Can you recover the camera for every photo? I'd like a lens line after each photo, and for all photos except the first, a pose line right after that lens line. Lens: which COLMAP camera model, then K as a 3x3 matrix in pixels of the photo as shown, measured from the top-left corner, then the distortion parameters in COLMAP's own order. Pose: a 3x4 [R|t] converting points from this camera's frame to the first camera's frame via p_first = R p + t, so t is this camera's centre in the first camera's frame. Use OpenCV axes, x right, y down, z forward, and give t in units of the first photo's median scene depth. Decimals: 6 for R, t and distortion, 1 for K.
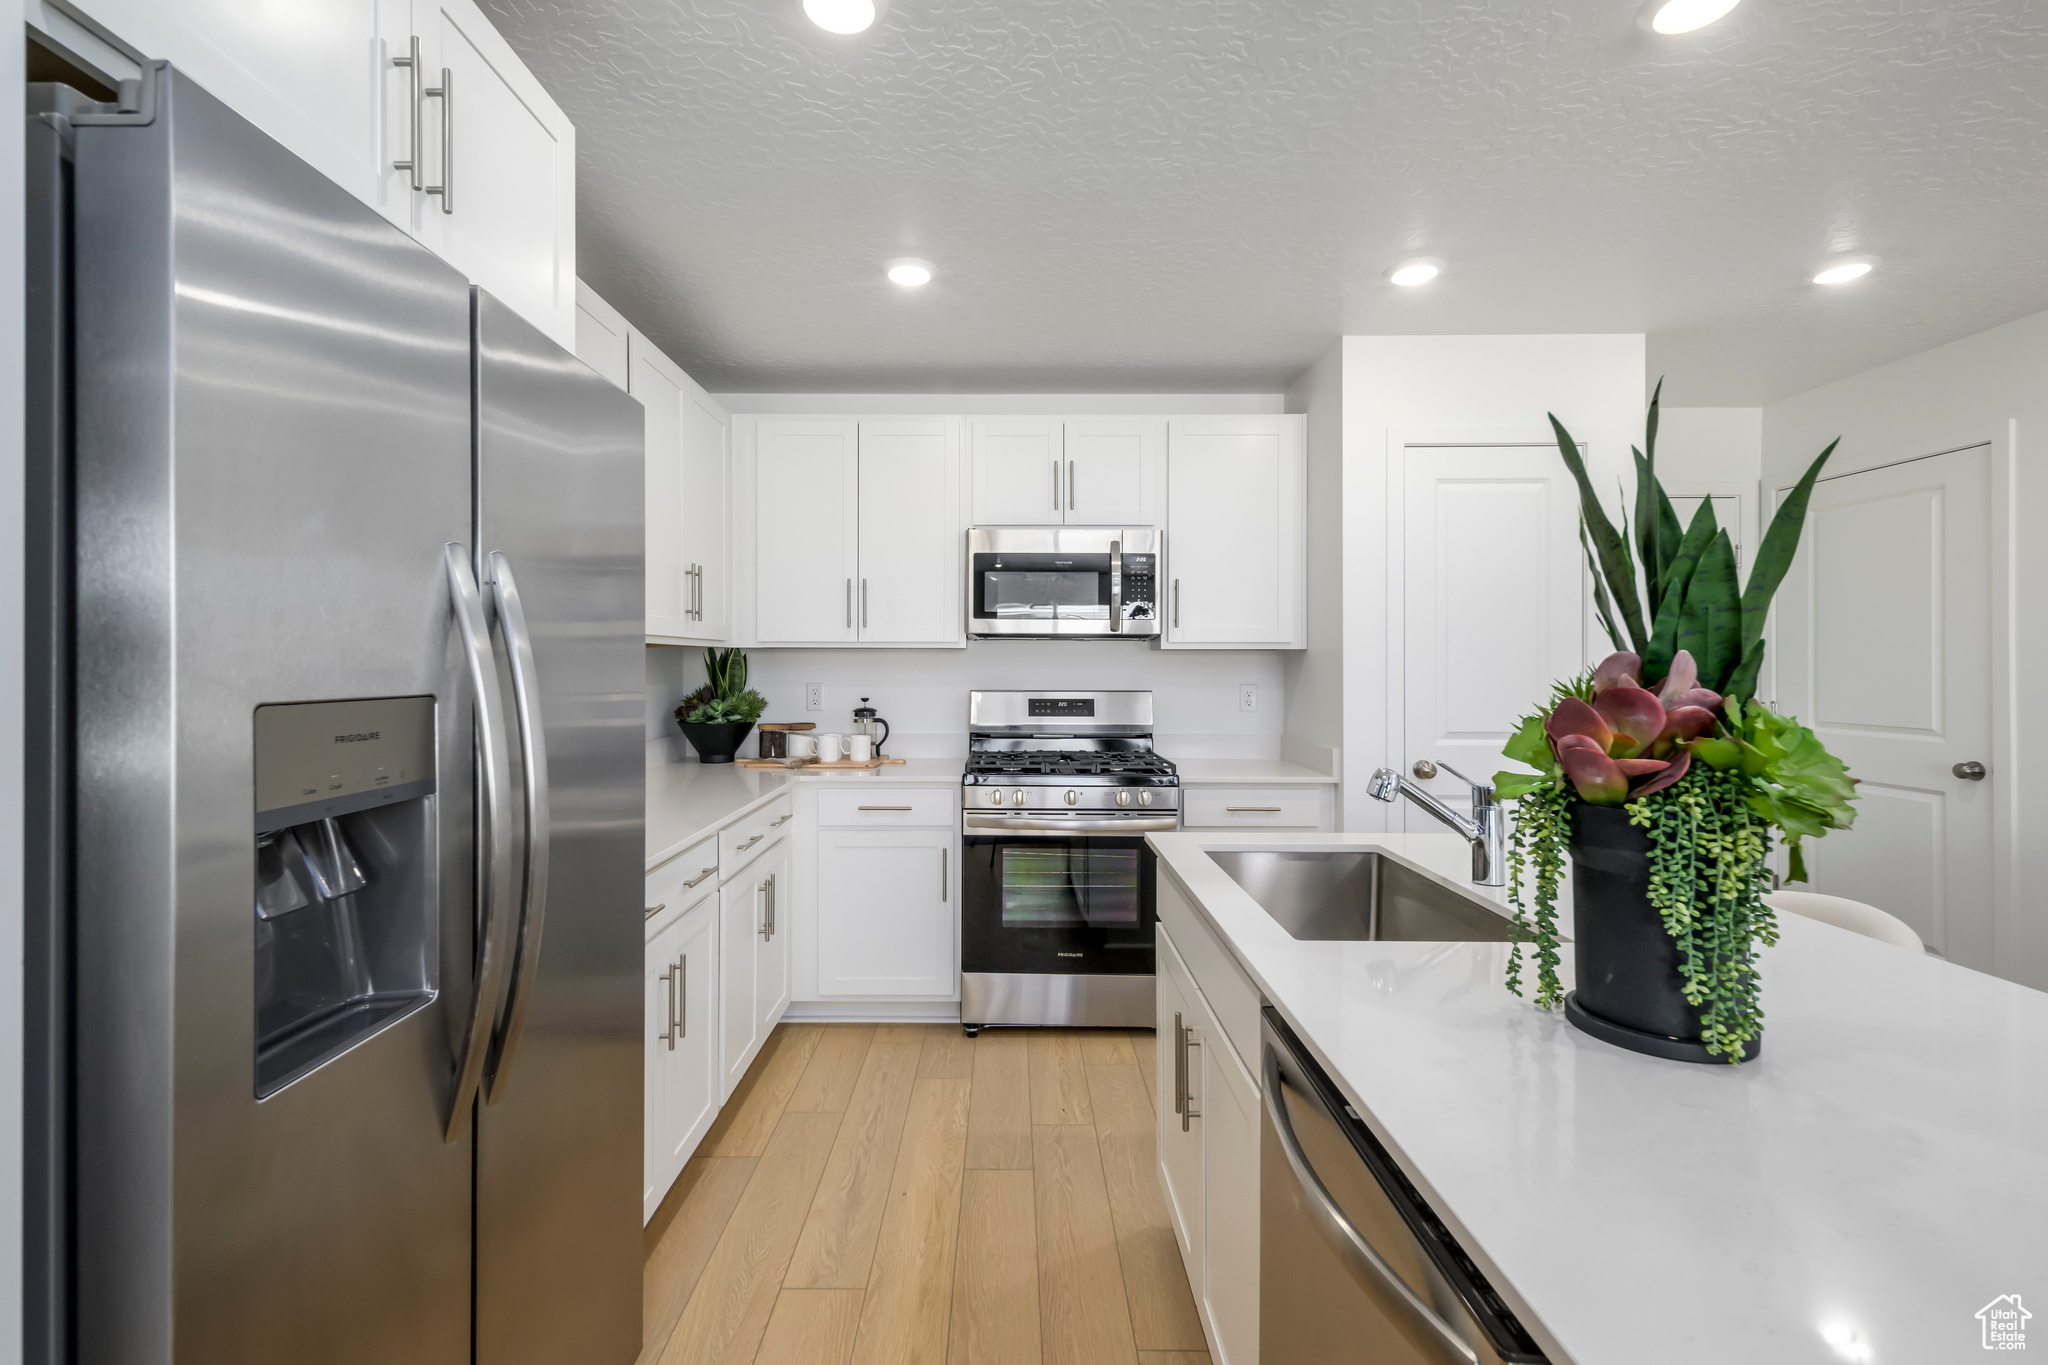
lens RADIAL K [[906.2, 0, 1014.7], [0, 906.2, 656.2], [0, 0, 1]] dist [0.014415, -0.000029]
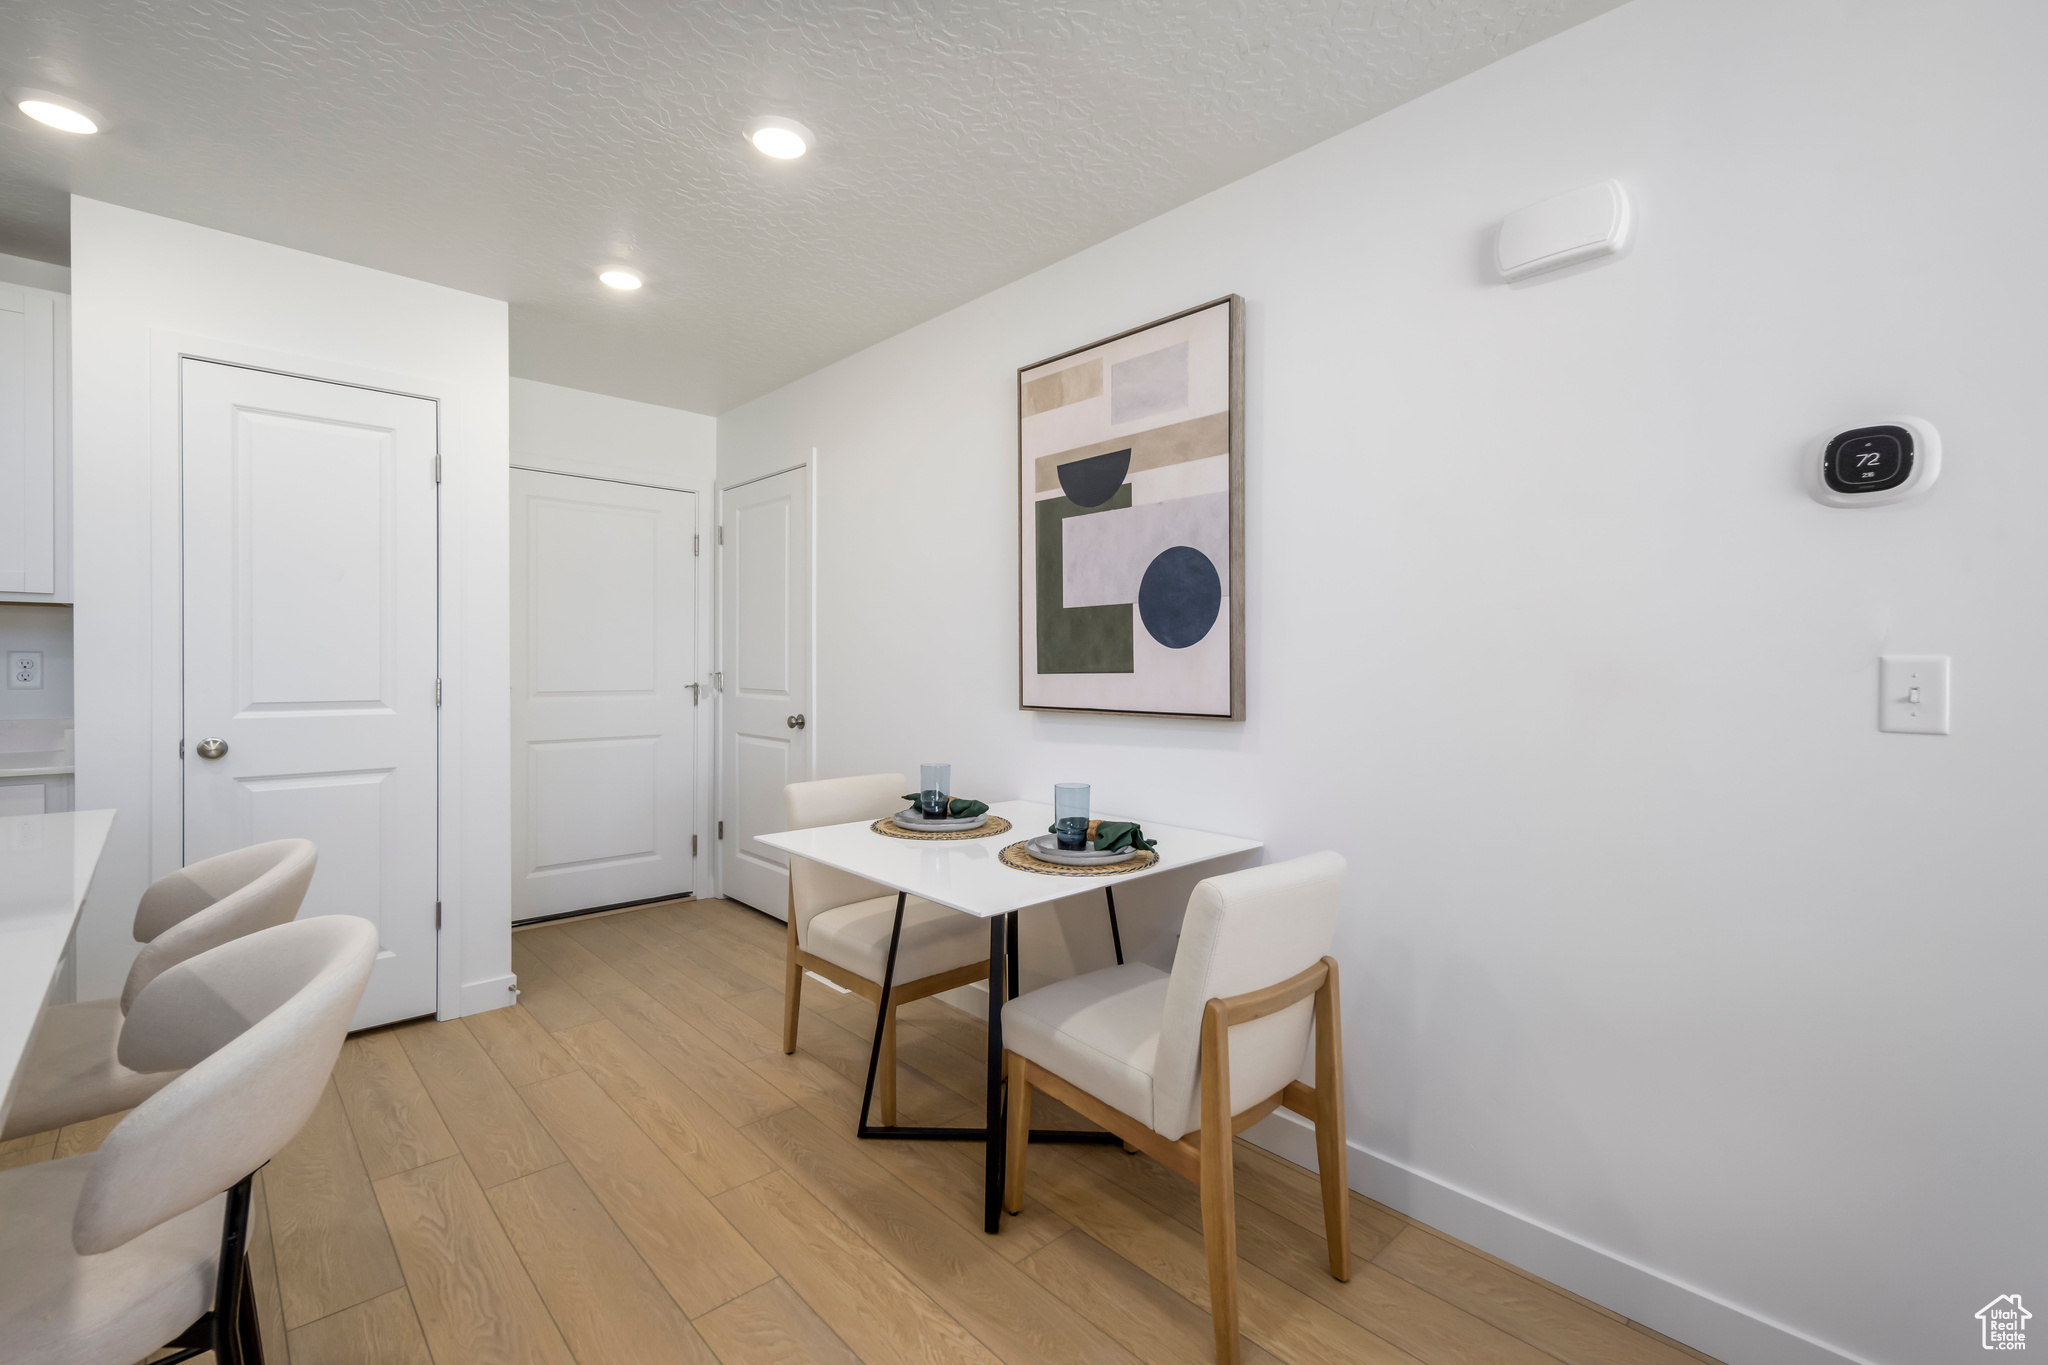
lens RADIAL K [[892.9, 0, 1027.9], [0, 892.9, 668.3], [0, 0, 1]] dist [0.003857, 0.000242]
pose [[0.731331, -0.001188, 0.682022, 0.388887], [-0.011232, 0.999842, 0.013786, 0.027397], [-0.681930, -0.017743, 0.731202, -0.106077]]
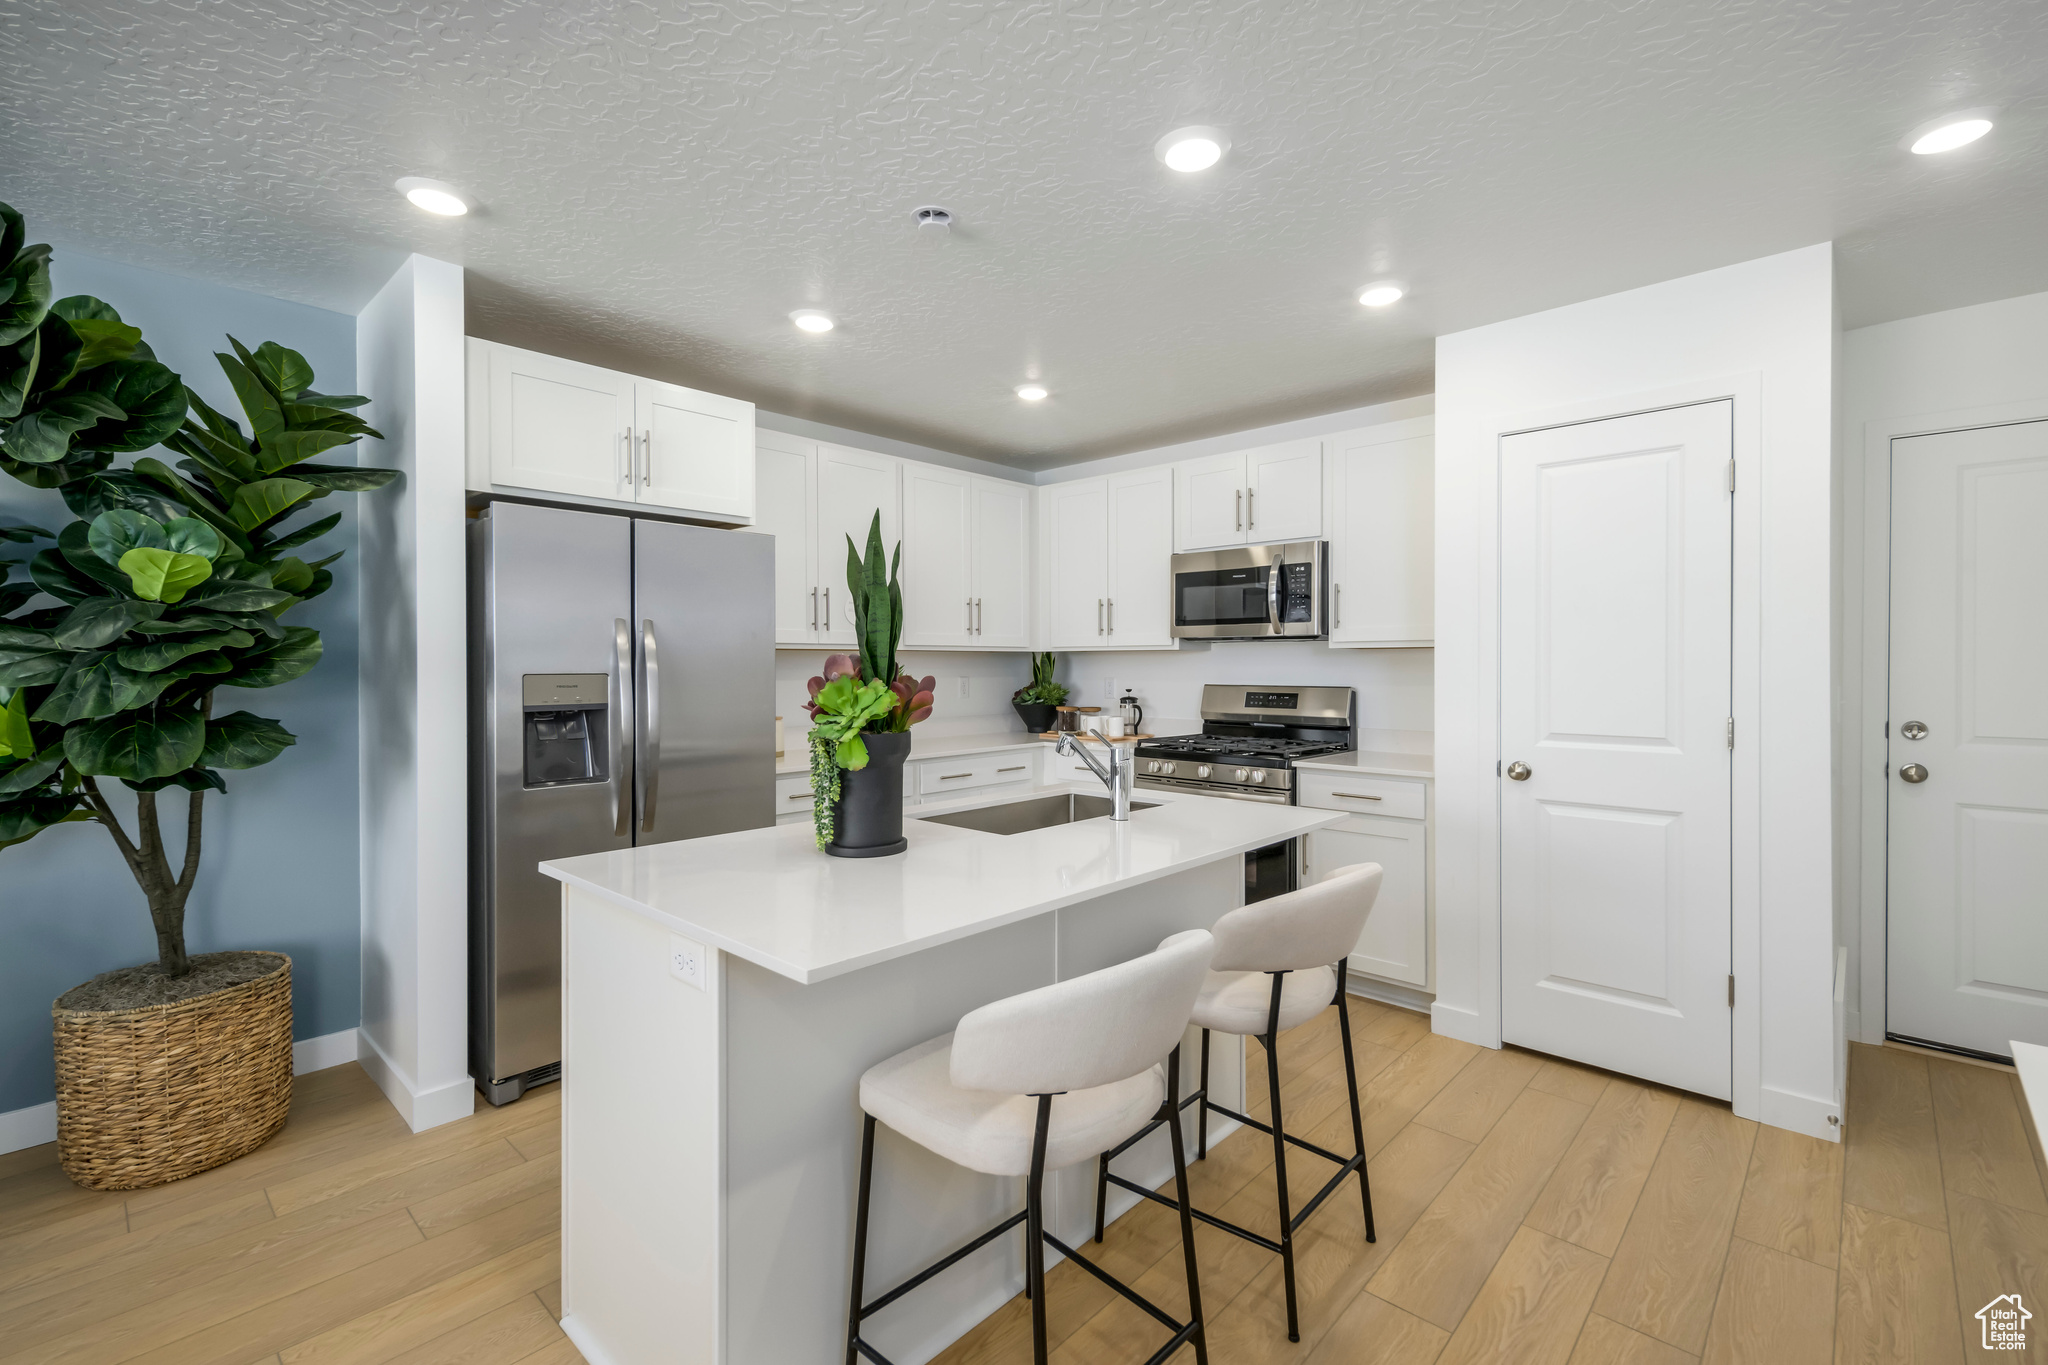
lens RADIAL K [[892.9, 0, 1027.9], [0, 892.9, 668.3], [0, 0, 1]] dist [0.003857, 0.000242]
pose [[0.732371, 0.000433, -0.680906, 0.634318], [0.008330, 0.999919, 0.009595, 0.002821], [0.680855, -0.012699, 0.732308, -0.038761]]
